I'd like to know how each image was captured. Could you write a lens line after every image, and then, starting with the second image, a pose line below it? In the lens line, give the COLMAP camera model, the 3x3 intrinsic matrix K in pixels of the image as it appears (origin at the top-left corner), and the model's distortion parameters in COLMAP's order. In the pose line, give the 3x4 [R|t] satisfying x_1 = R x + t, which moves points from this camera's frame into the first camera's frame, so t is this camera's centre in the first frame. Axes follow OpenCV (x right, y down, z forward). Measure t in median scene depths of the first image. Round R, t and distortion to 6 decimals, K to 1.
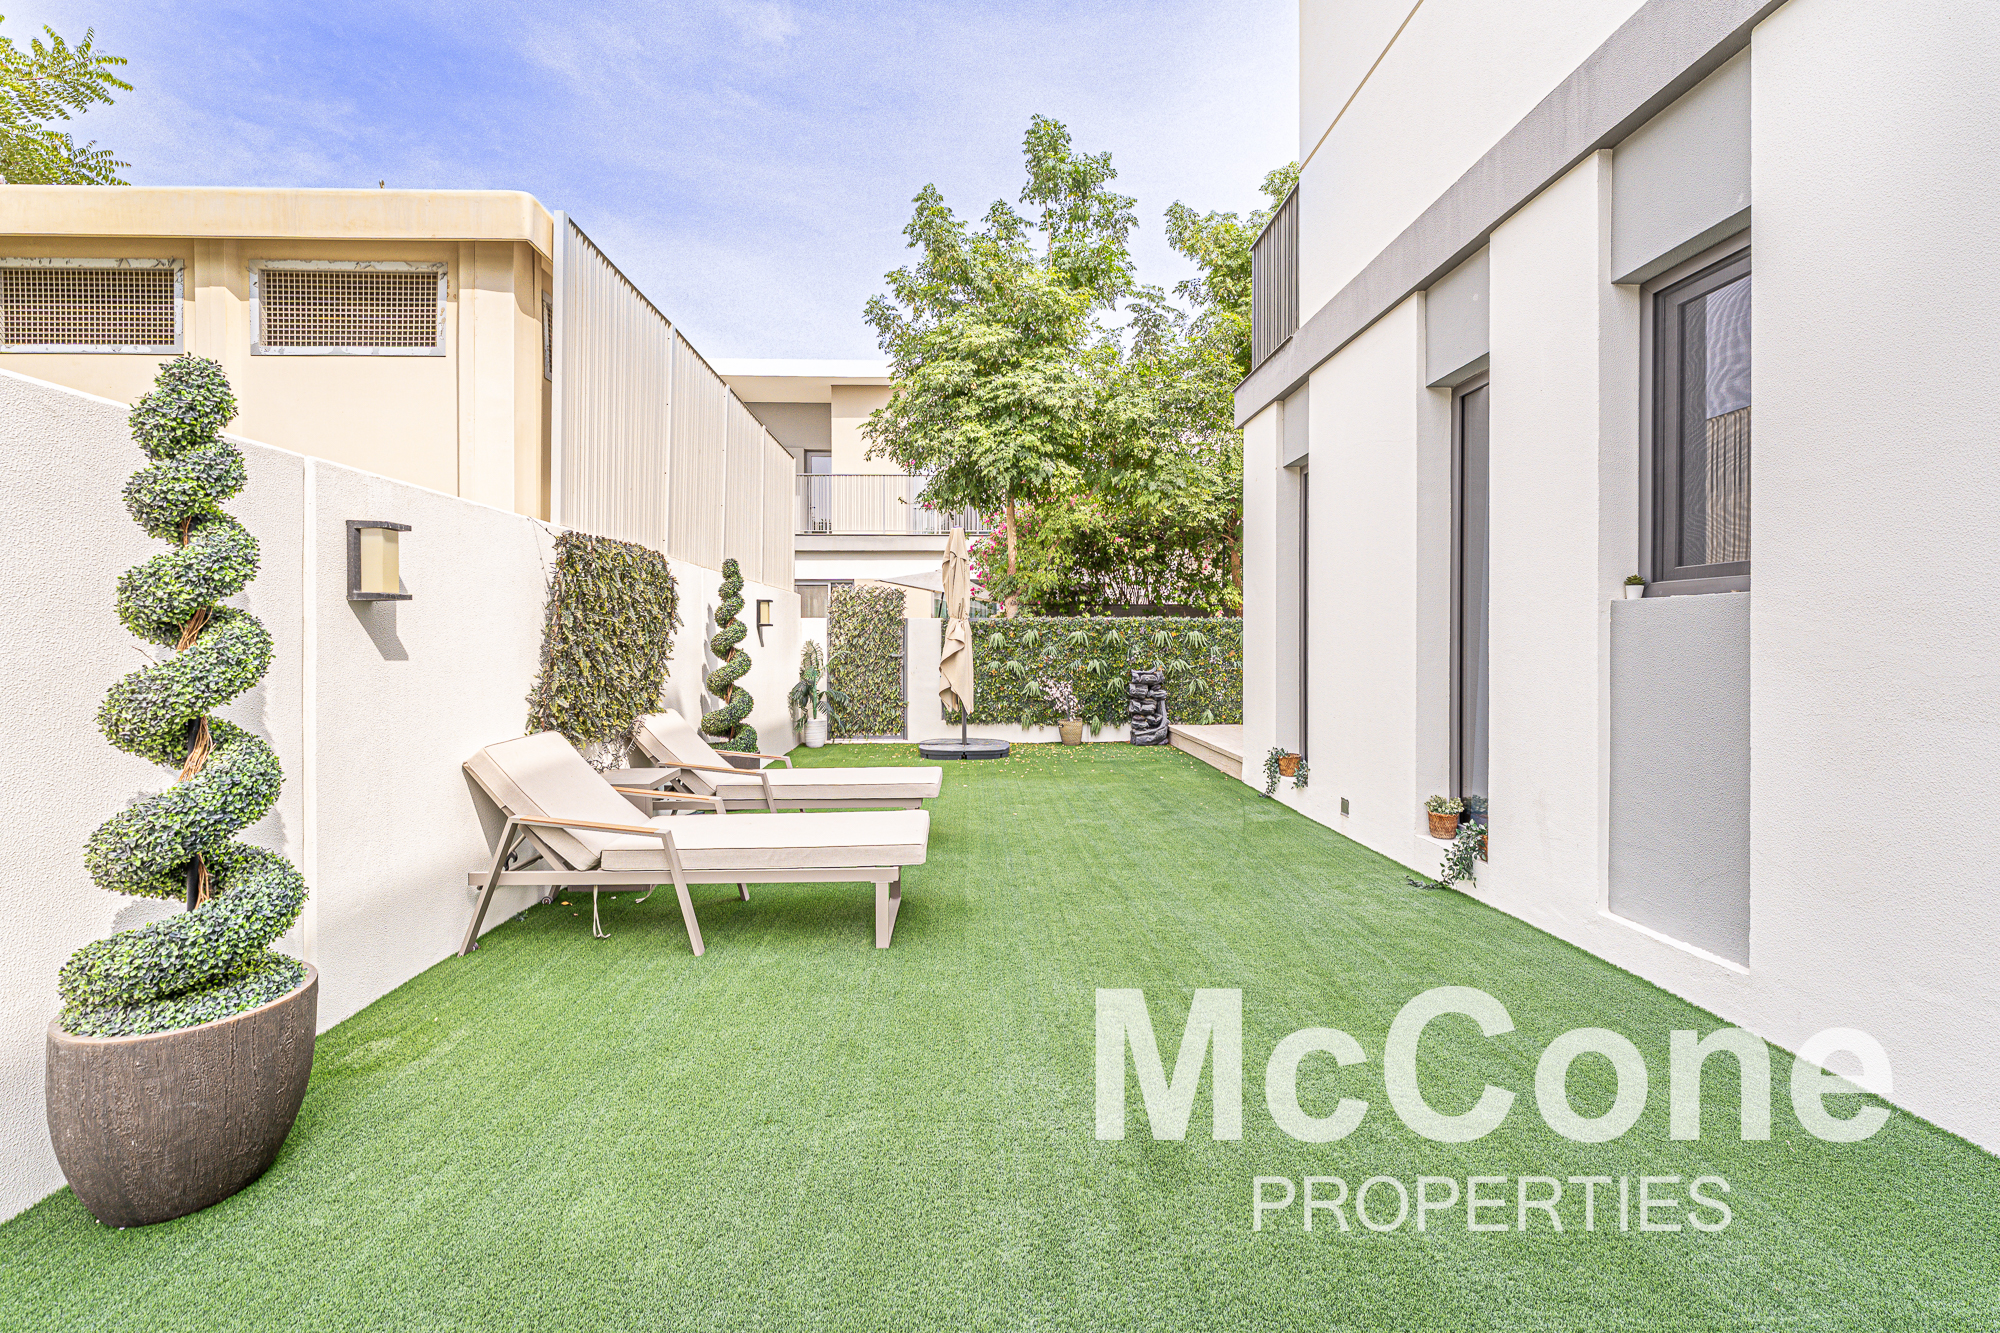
lens RADIAL K [[813.2, 0, 995.0], [0, 813.2, 653.1], [0, 0, 1]] dist [-0.005247, -0.000791]
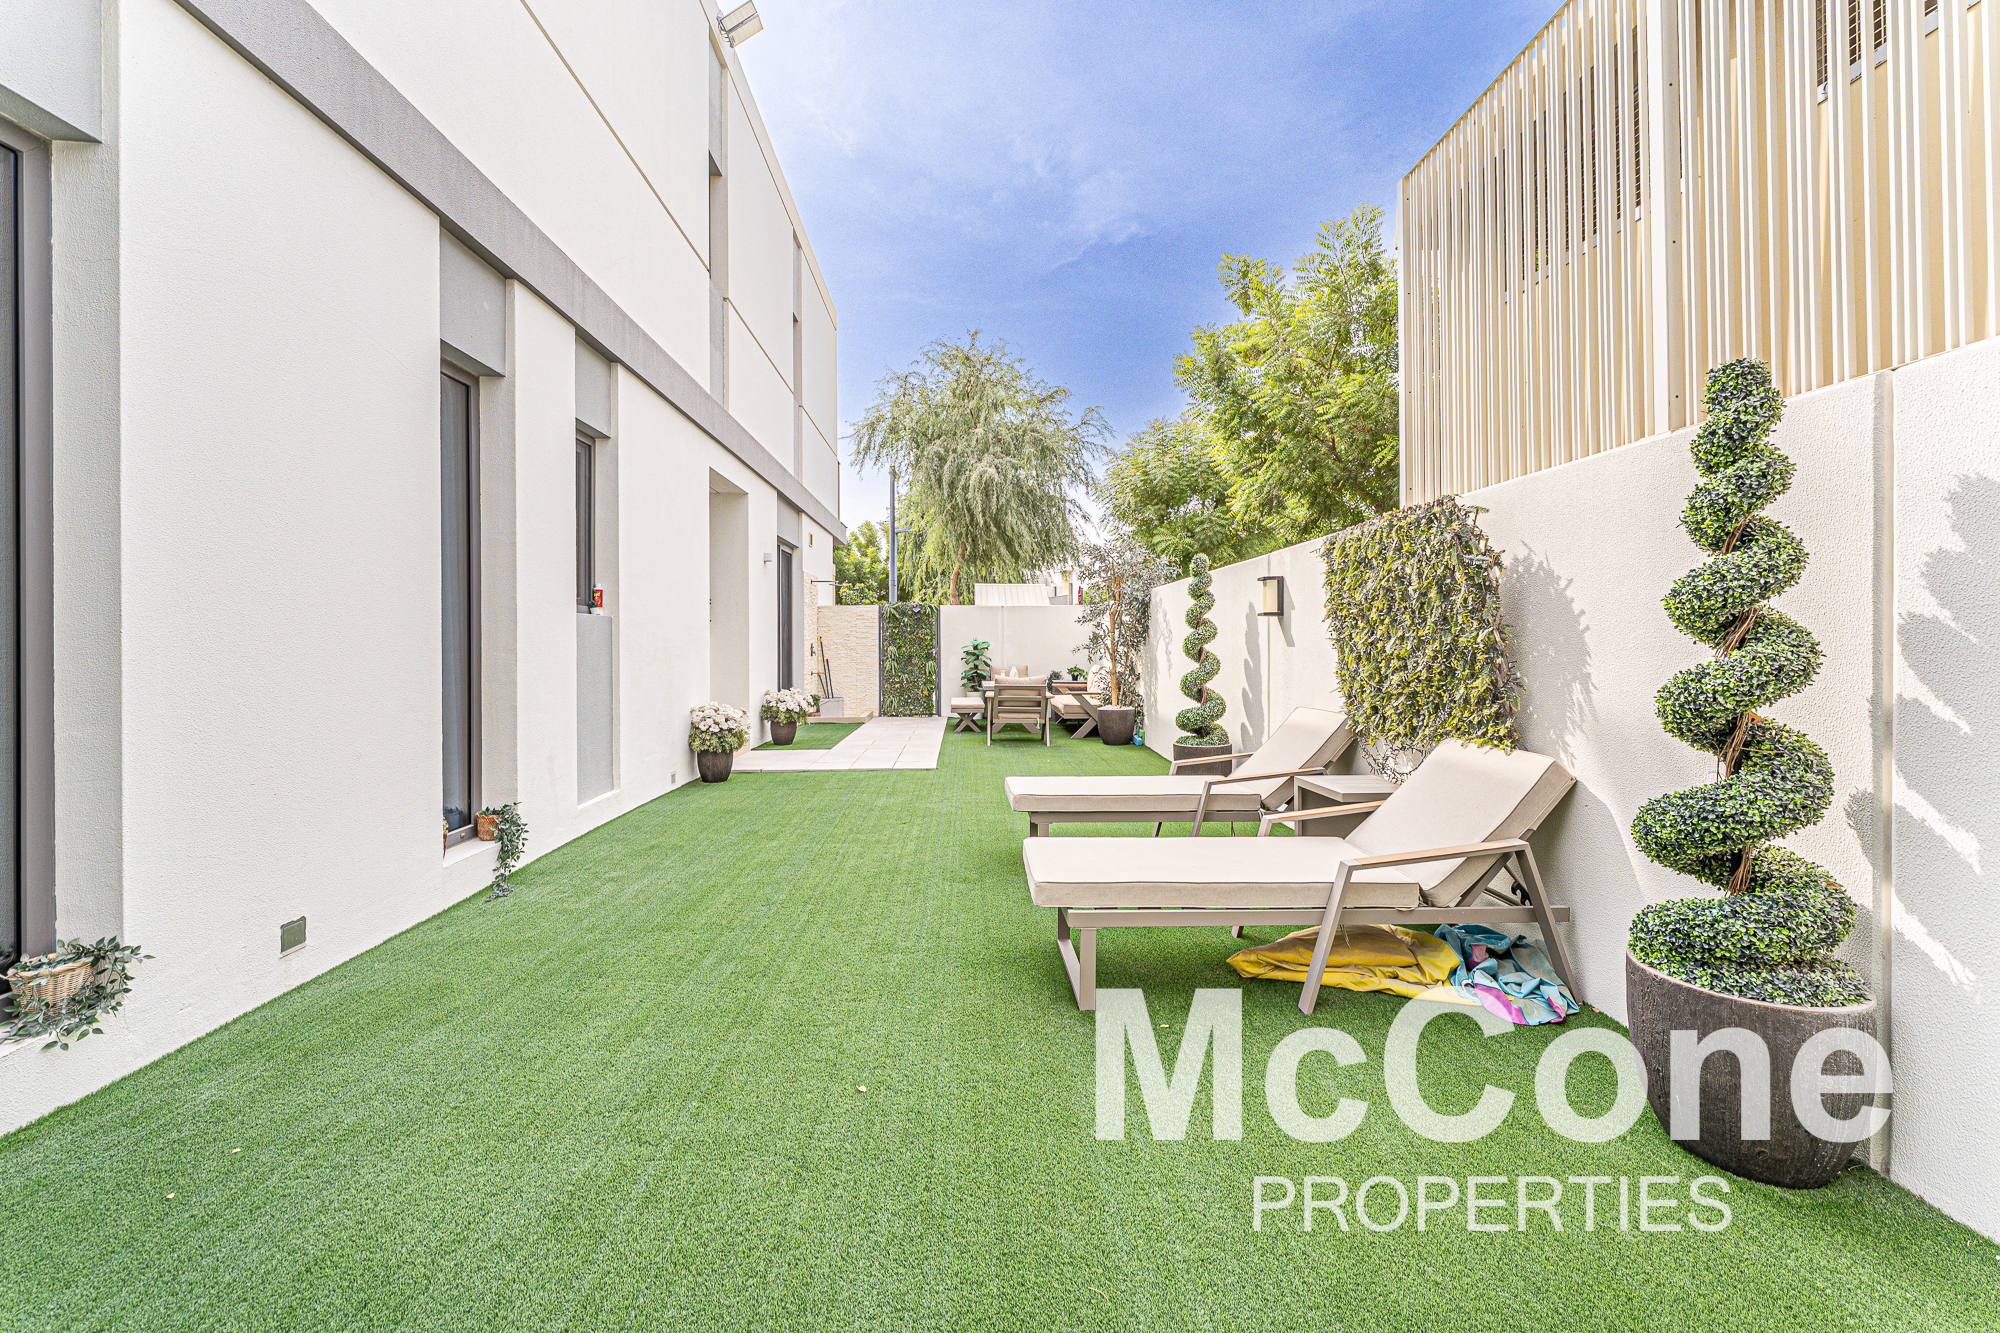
lens RADIAL K [[813.2, 0, 1000.5], [0, 813.2, 646.1], [0, 0, 1]] dist [-0.005247, -0.000791]
pose [[-0.999995, -0.002990, -0.000578, -0.065178], [-0.002993, 0.999985, 0.004483, -0.013879], [0.000565, 0.004485, -0.999990, 2.110263]]
